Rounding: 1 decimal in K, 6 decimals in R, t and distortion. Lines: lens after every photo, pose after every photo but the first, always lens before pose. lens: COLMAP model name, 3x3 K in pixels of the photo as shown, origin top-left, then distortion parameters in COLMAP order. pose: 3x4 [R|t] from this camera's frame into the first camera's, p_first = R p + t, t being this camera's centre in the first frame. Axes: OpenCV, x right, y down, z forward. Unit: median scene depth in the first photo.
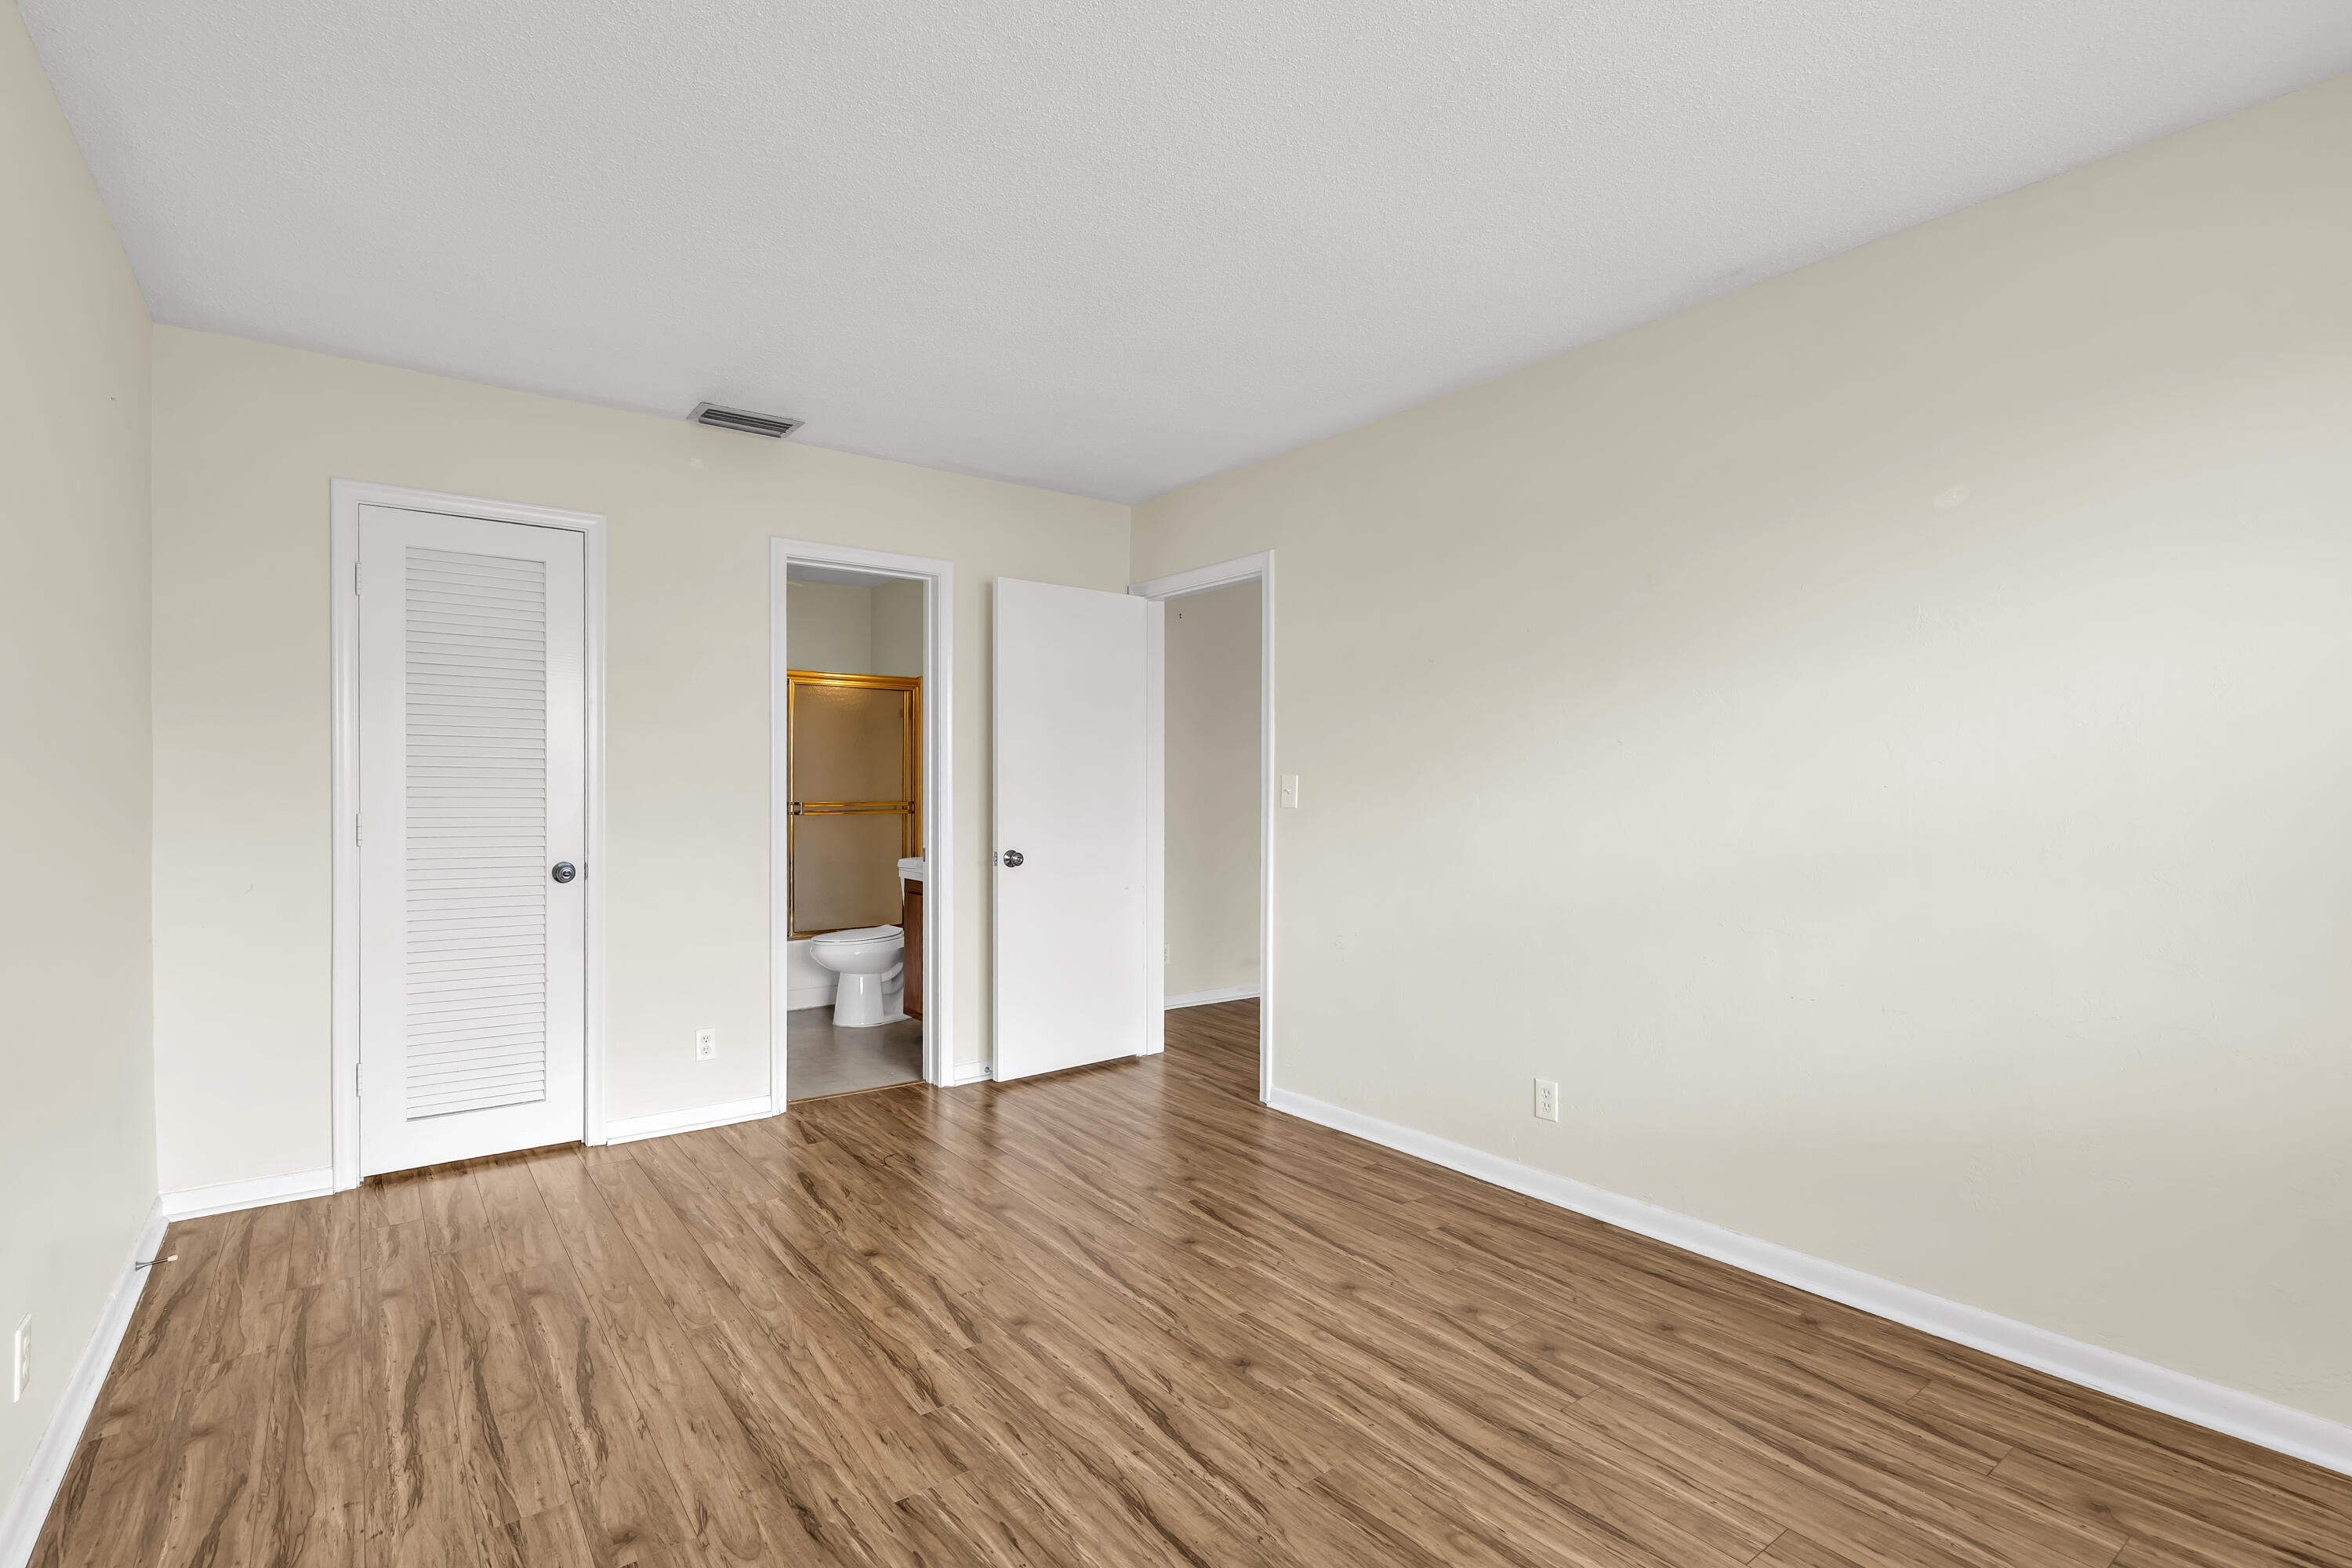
lens RADIAL K [[1134.8, 0, 1107.0], [0, 1134.8, 730.2], [0, 0, 1]] dist [-0.001316, 0.000951]
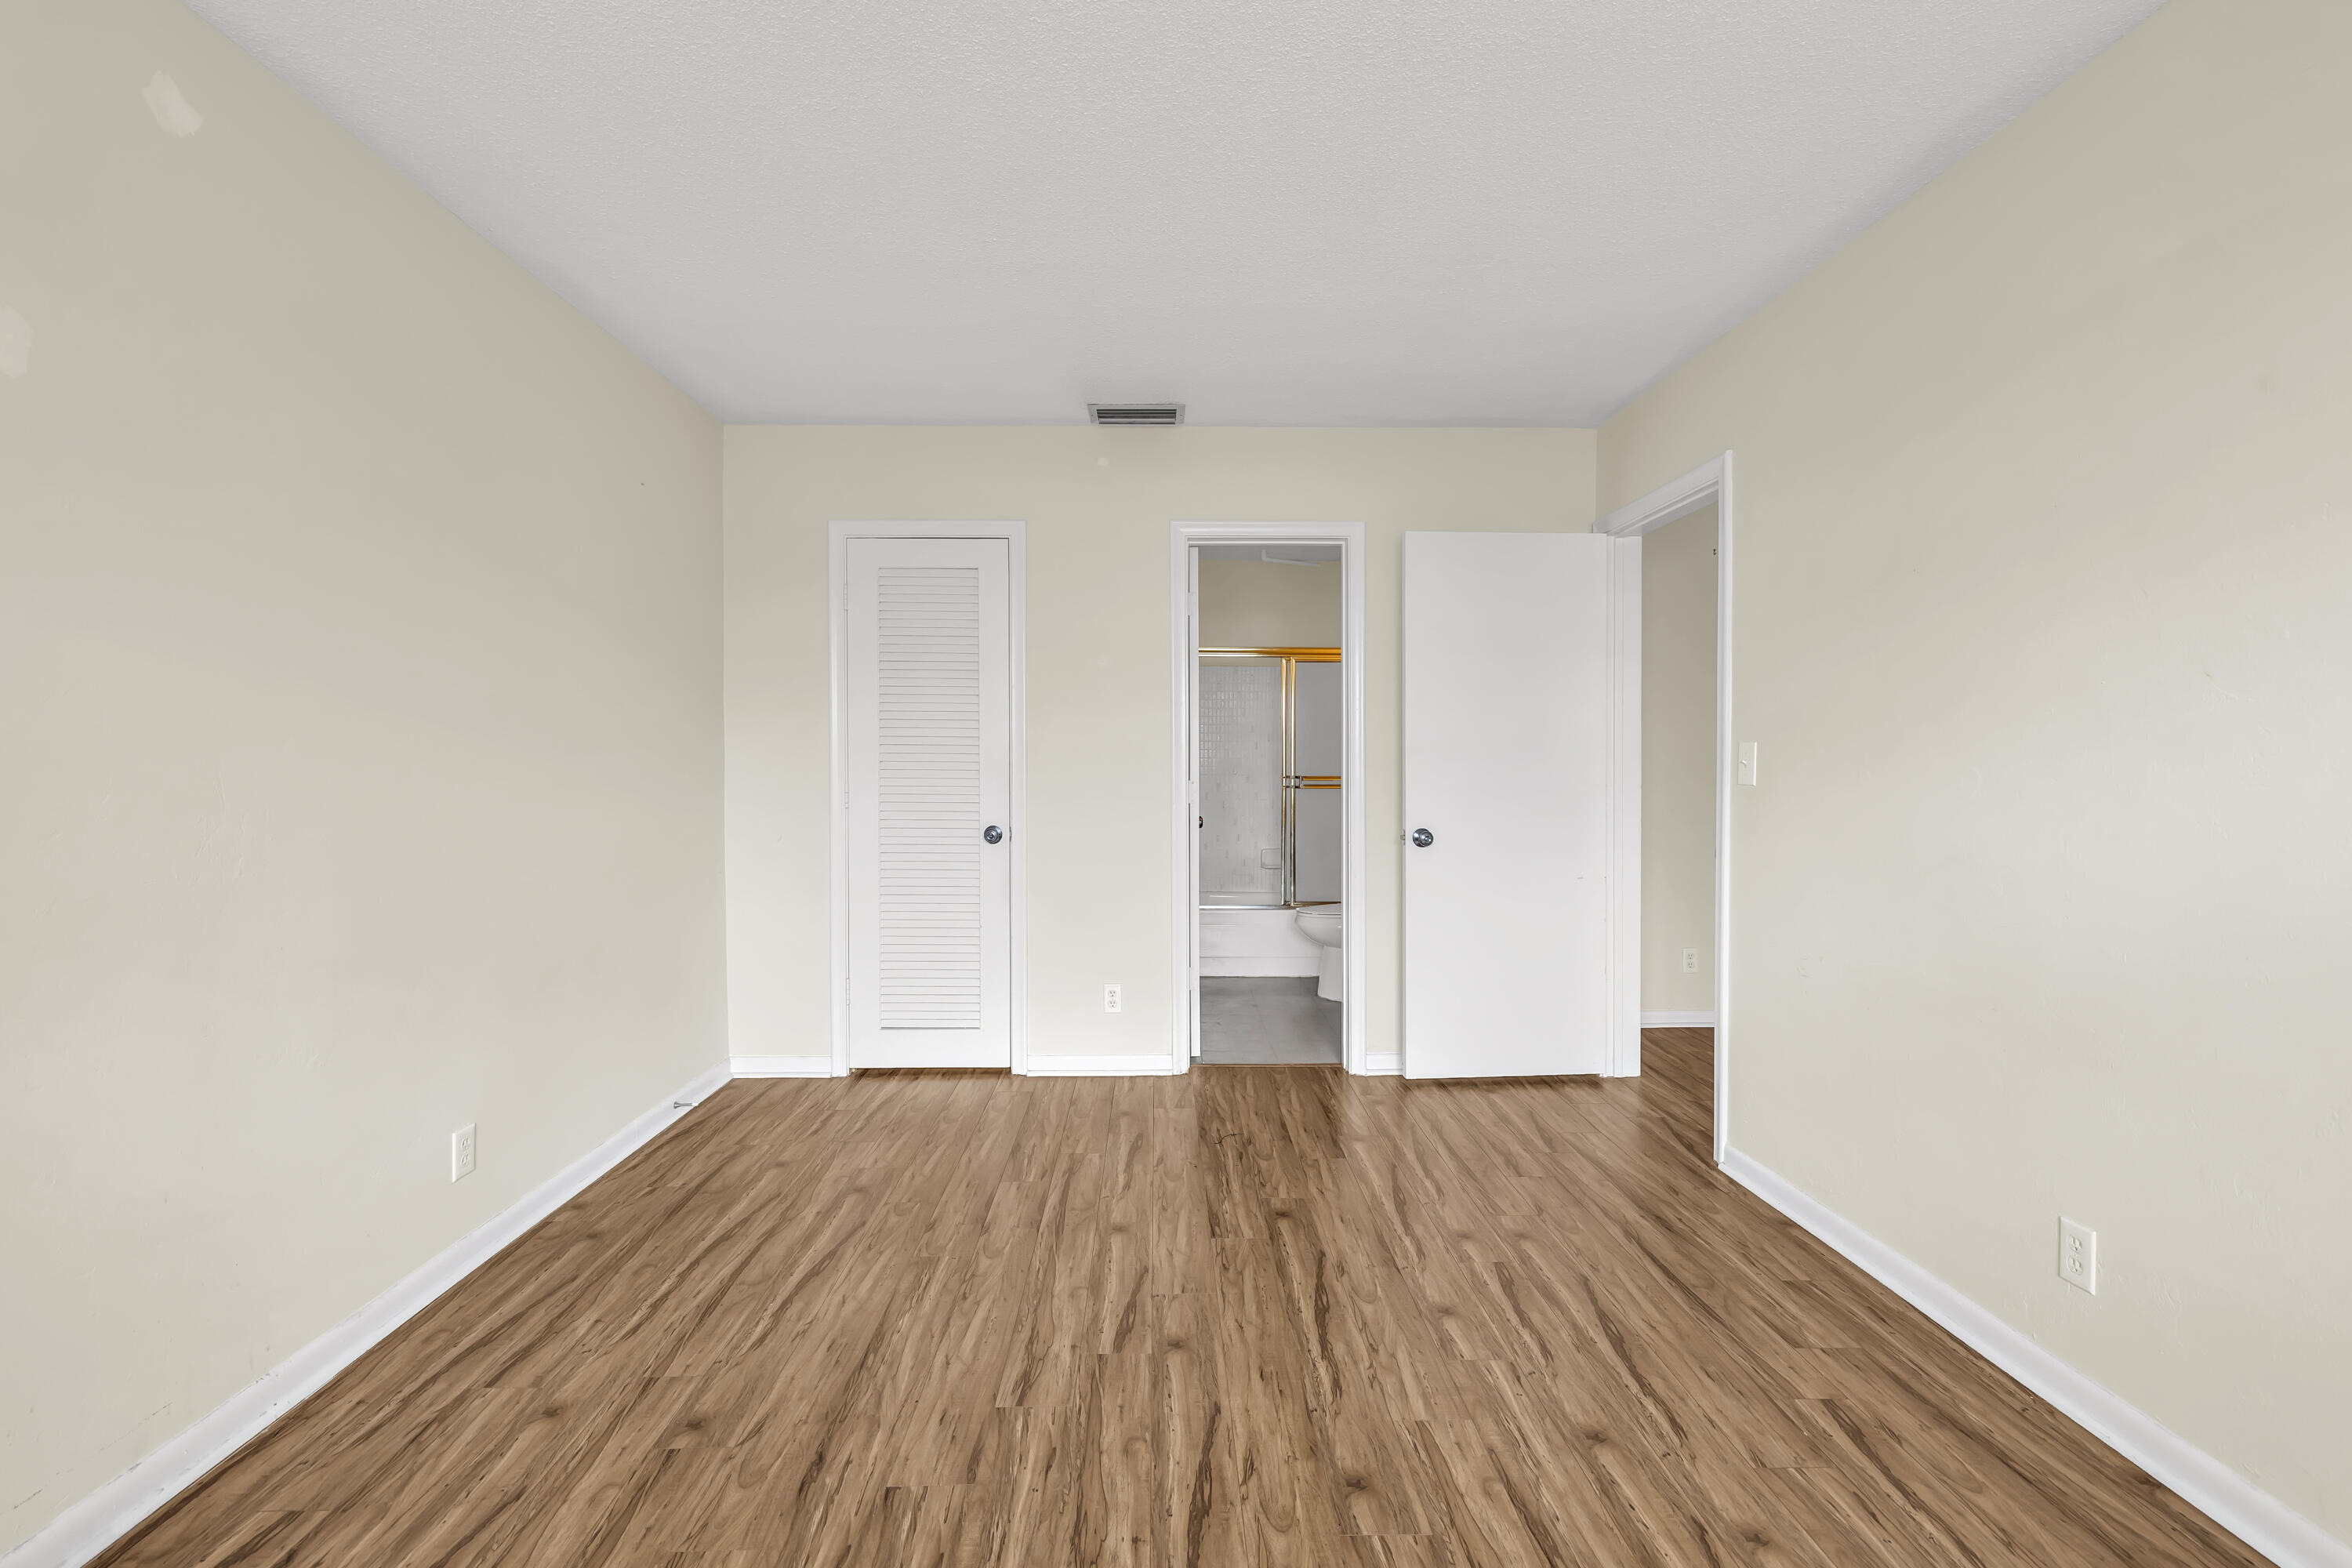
lens RADIAL K [[1067.5, 0, 1126.0], [0, 1067.5, 721.3], [0, 0, 1]] dist [0.002199, -0.001023]
pose [[0.814751, -0.025644, -0.579244, 0.326322], [0.030149, 0.999544, -0.001844, 0.020677], [0.579027, -0.015962, 0.815152, 0.237455]]
